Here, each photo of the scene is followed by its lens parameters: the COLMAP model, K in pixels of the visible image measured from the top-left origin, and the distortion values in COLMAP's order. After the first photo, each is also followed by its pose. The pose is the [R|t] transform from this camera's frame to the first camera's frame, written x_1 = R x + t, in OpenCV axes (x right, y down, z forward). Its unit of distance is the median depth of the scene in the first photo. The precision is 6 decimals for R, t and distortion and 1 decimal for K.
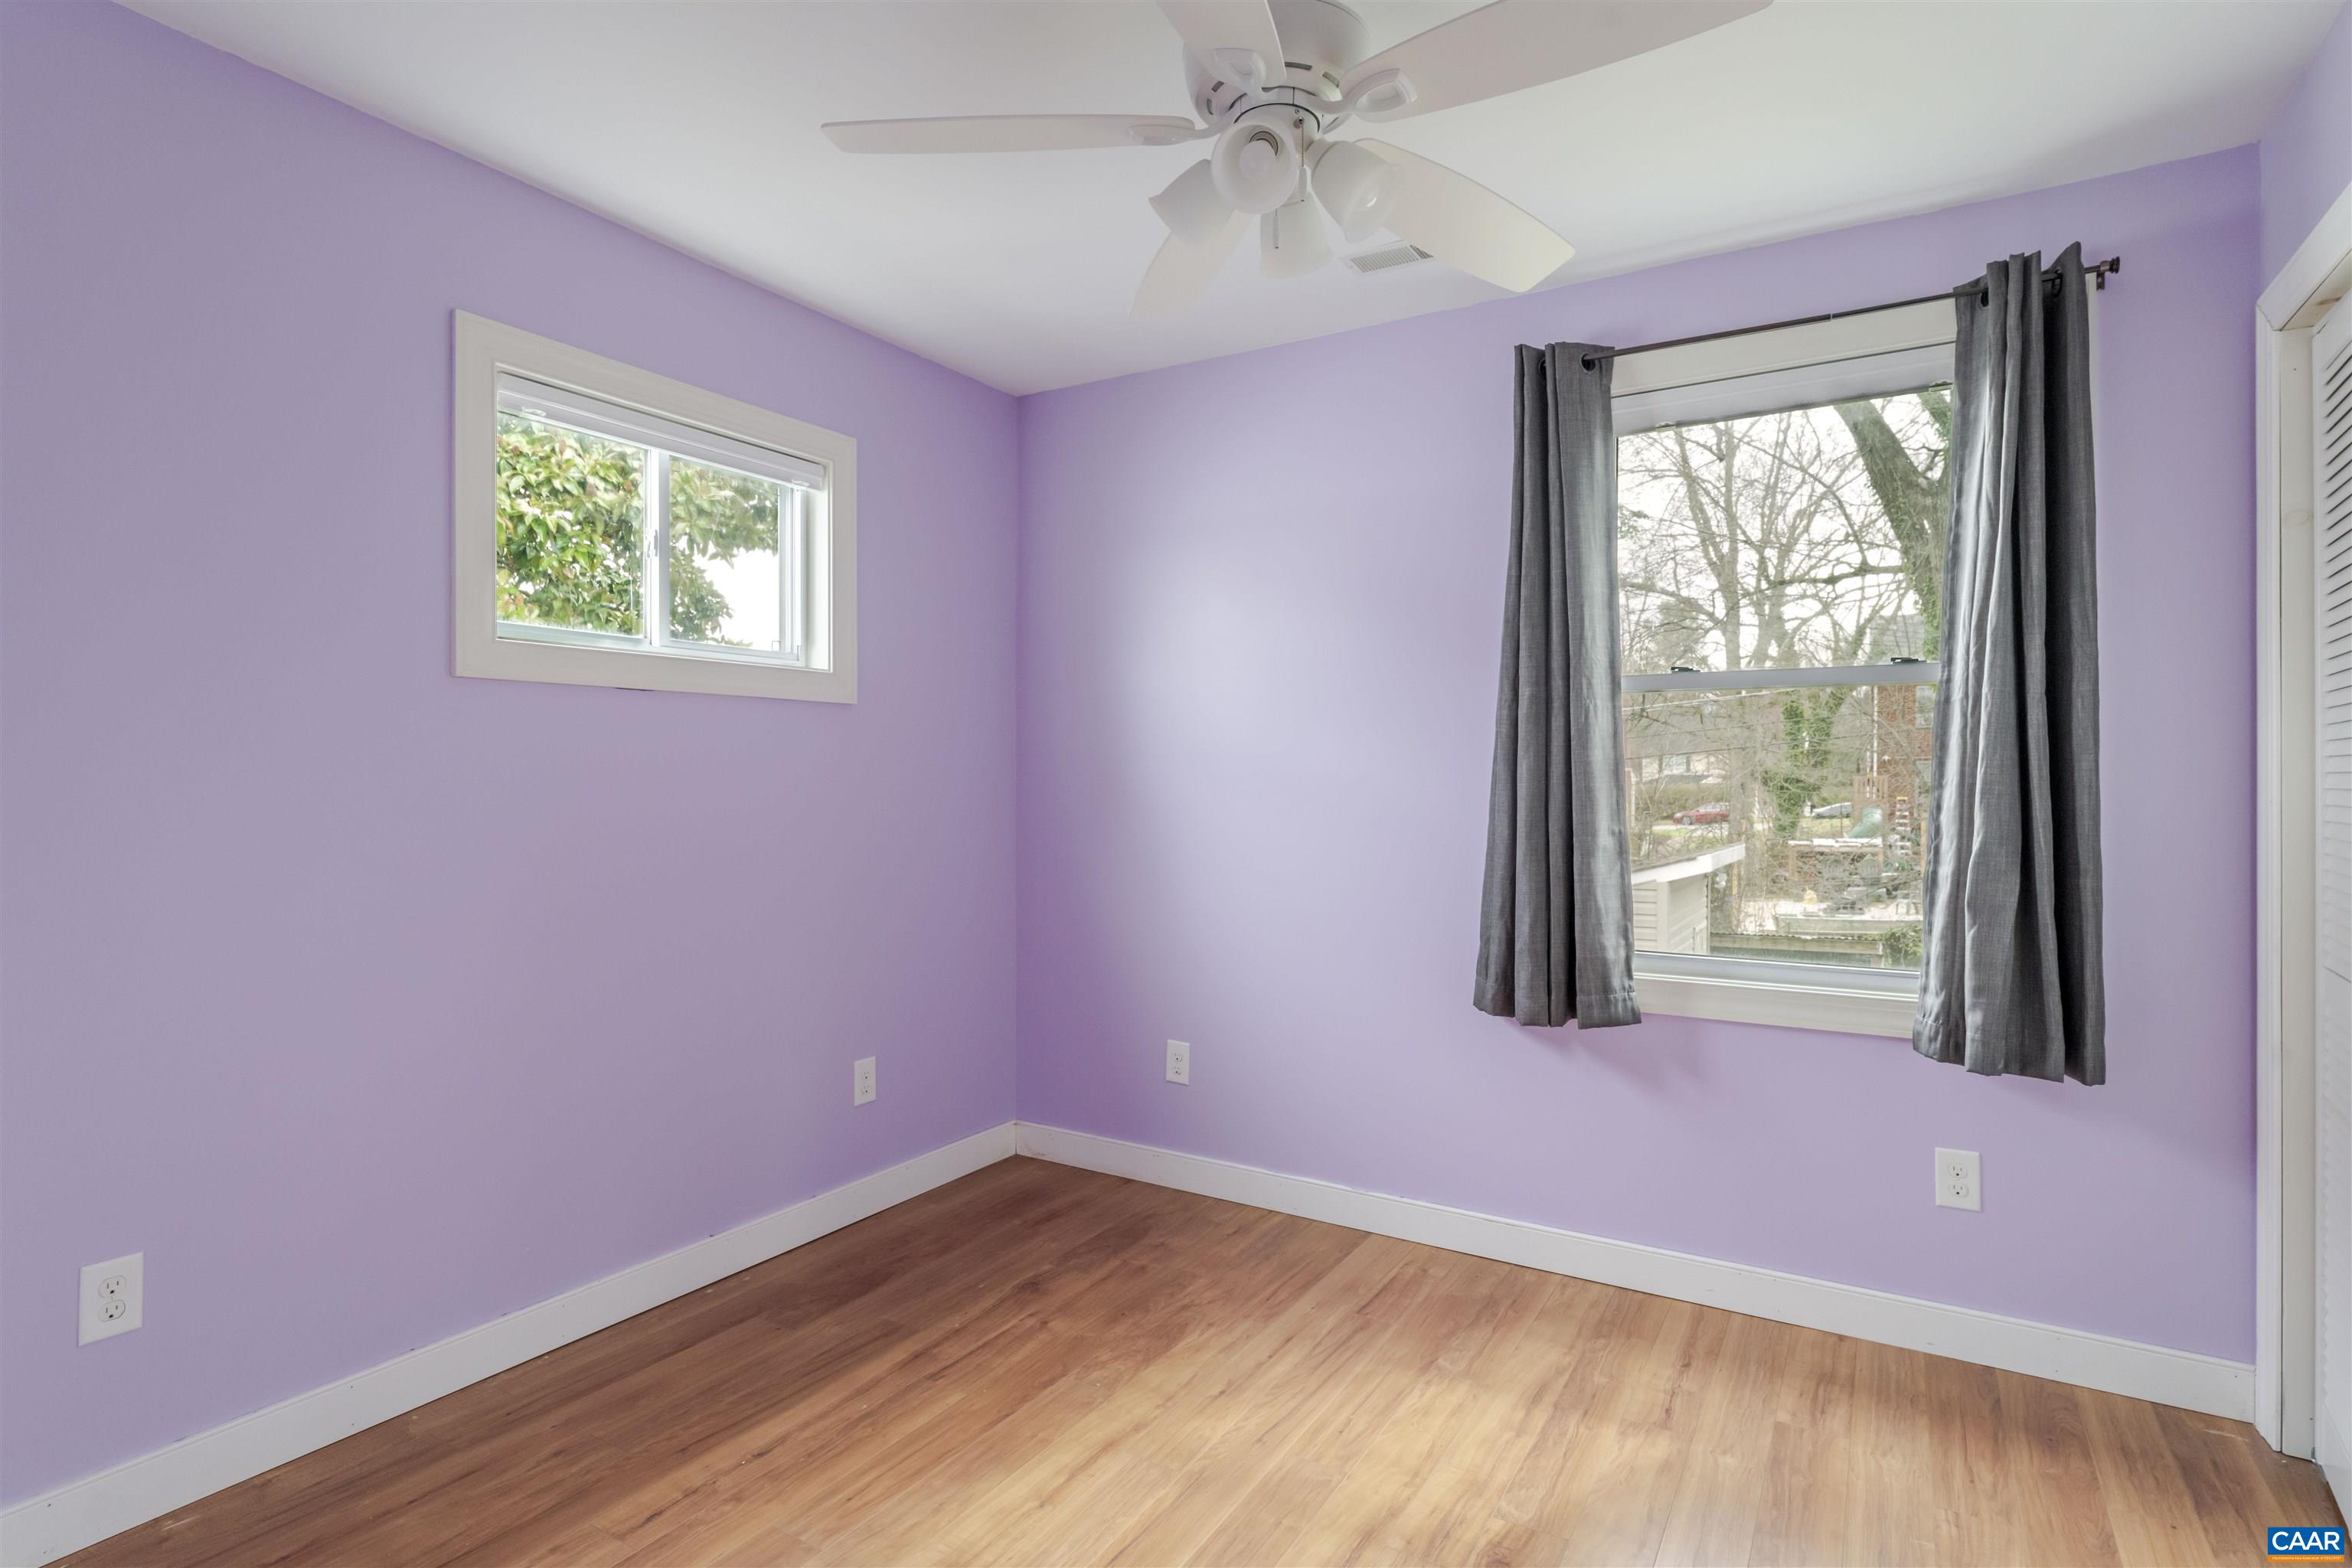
lens RADIAL K [[1219.5, 0, 1176.8], [0, 1219.5, 783.8], [0, 0, 1]] dist [0.006801, 0.000039]
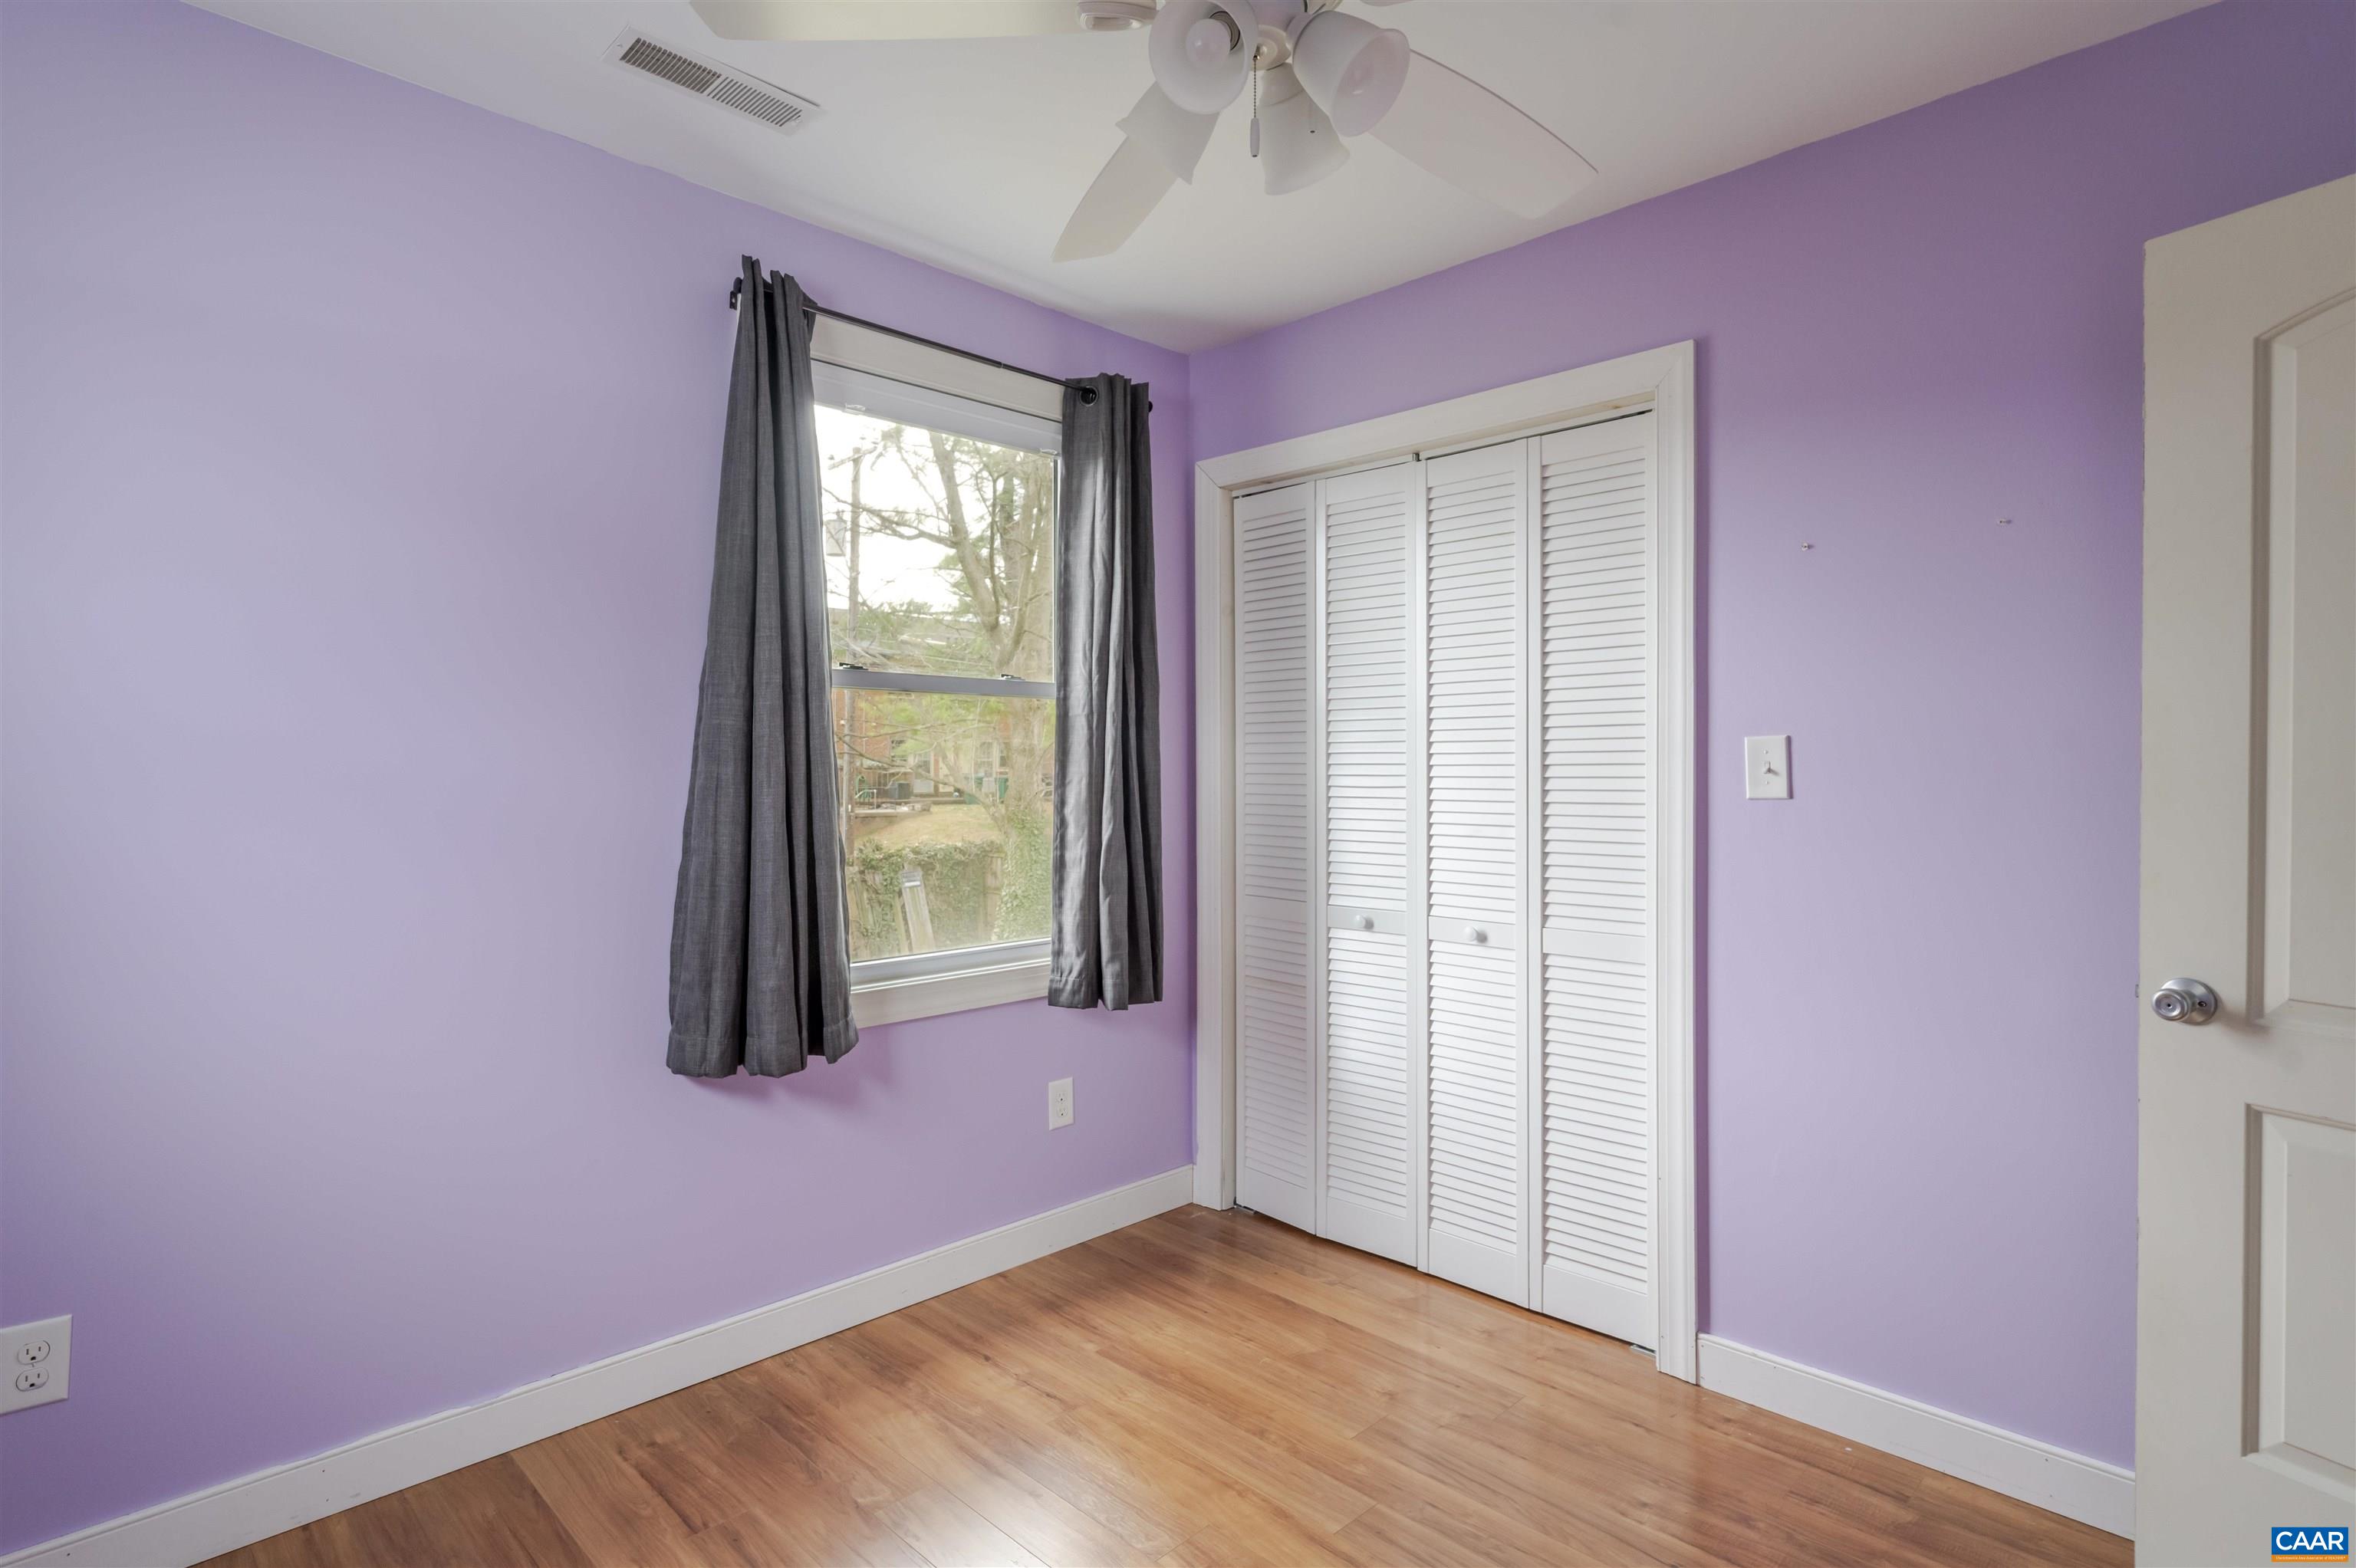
lens RADIAL K [[1221.4, 0, 1180.9], [0, 1221.4, 771.6], [0, 0, 1]] dist [0.006801, 0.000039]
pose [[0.218304, -0.011102, 0.975818, -0.534218], [-0.001180, 0.999932, 0.011640, -0.025921], [-0.975880, -0.003693, 0.218276, 0.615347]]
